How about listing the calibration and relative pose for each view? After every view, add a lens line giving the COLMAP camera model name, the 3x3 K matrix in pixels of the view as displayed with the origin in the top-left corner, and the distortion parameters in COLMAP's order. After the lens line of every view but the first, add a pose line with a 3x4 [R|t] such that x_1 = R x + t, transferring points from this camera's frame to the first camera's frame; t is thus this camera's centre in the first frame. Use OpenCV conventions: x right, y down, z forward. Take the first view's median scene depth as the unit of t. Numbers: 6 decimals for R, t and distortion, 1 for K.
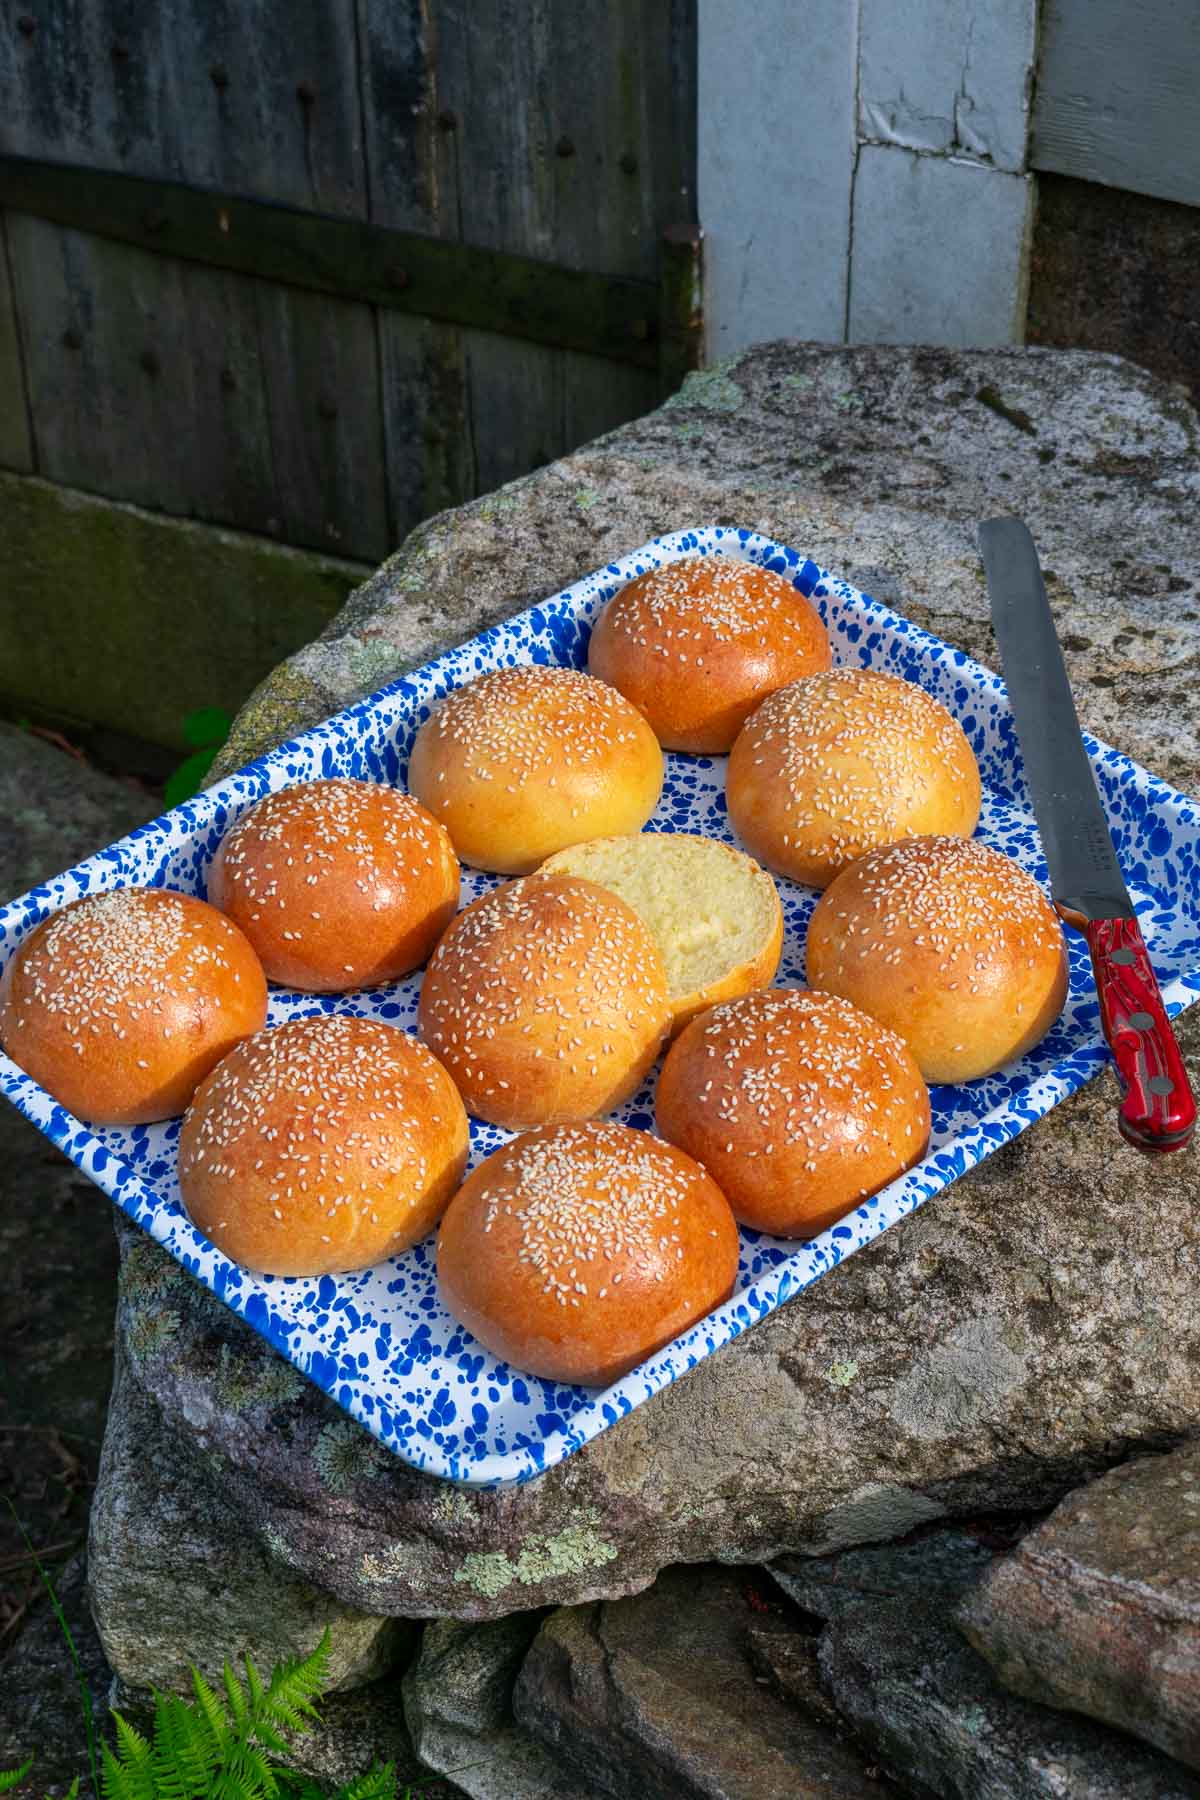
lens RADIAL K [[3942.1, 0, 600.0], [0, 3942.1, 900.0], [0, 0, 1]] dist [0.016451, -0.060213]
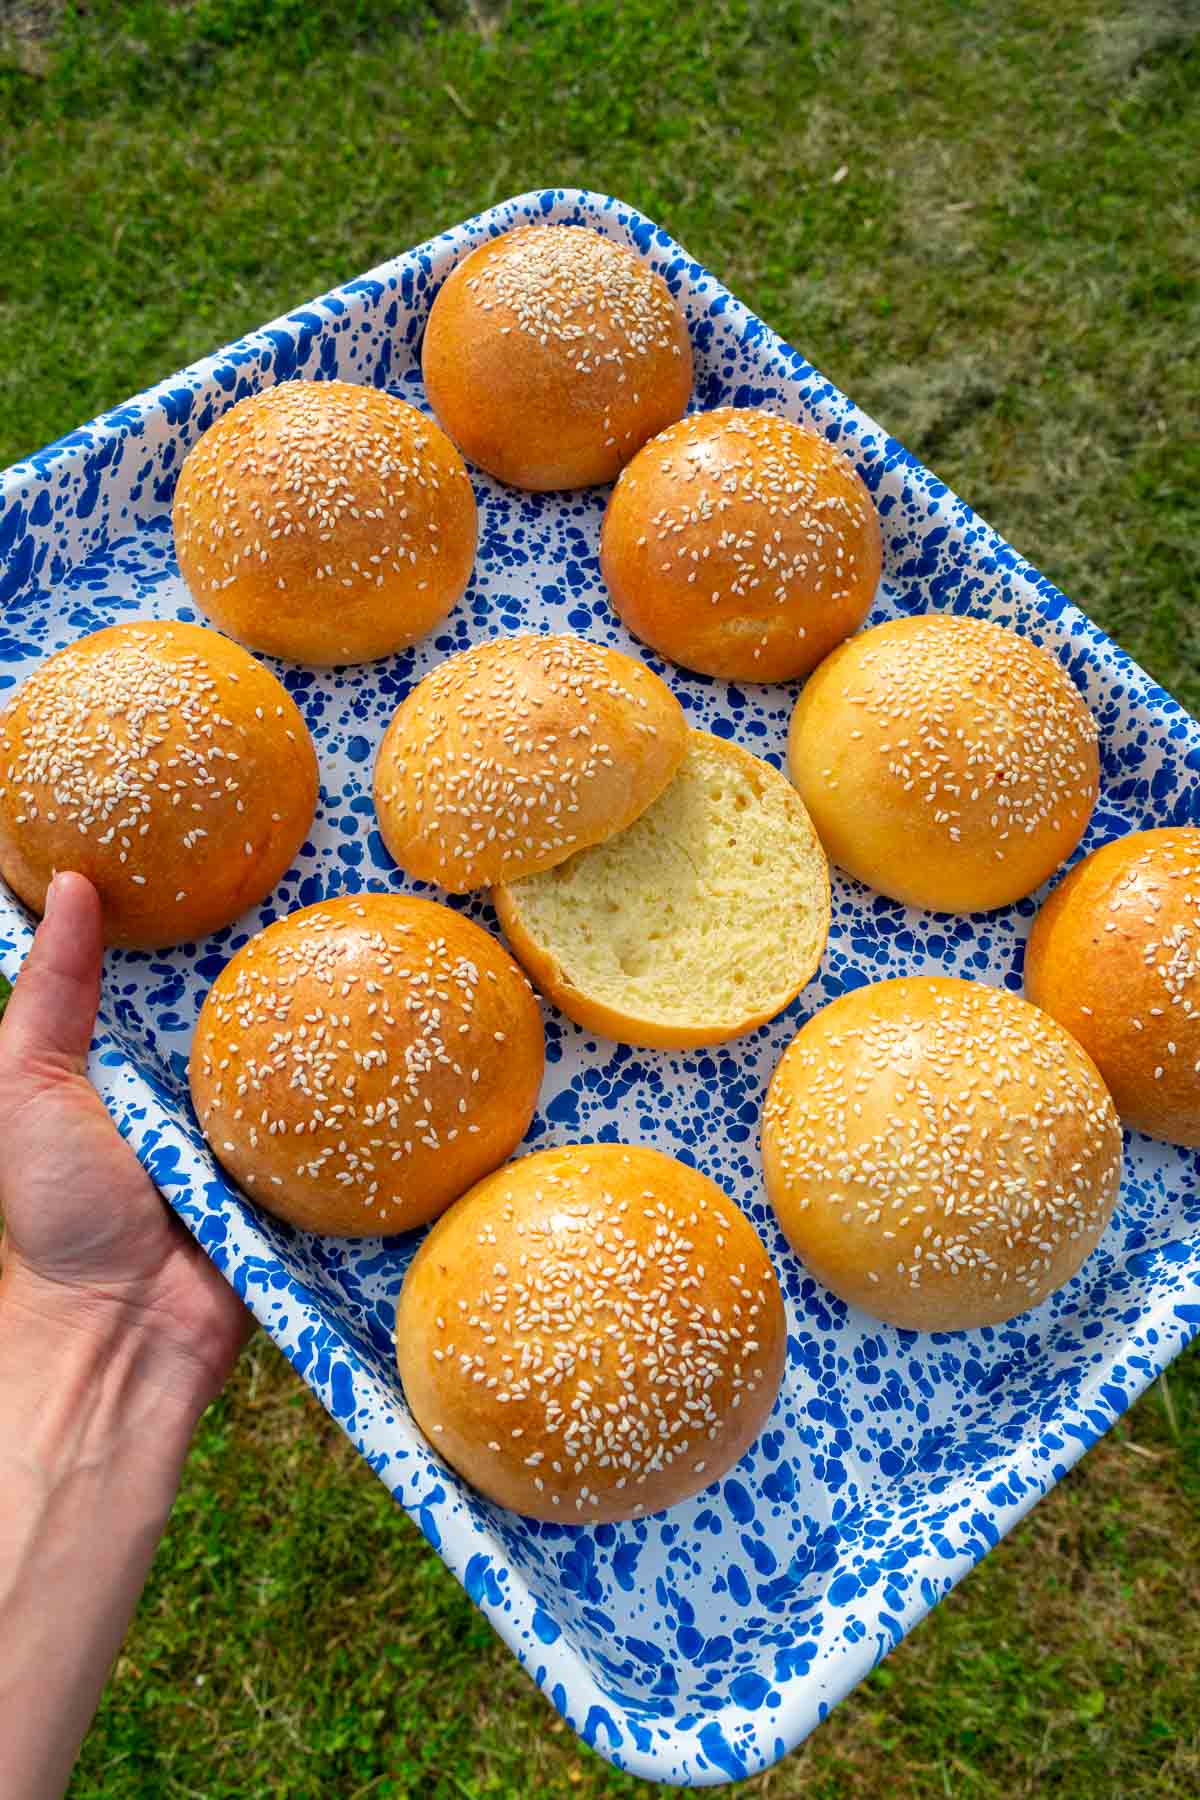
lens RADIAL K [[1492.5, 0, 600.0], [0, 1492.5, 900.0], [0, 0, 1]] dist [-0.011493, -0.000947]
pose [[-0.054624, 0.914579, -0.400701, 0.138170], [-0.715049, 0.244270, 0.655009, -0.177734], [0.696937, 0.322300, 0.640626, 0.772039]]
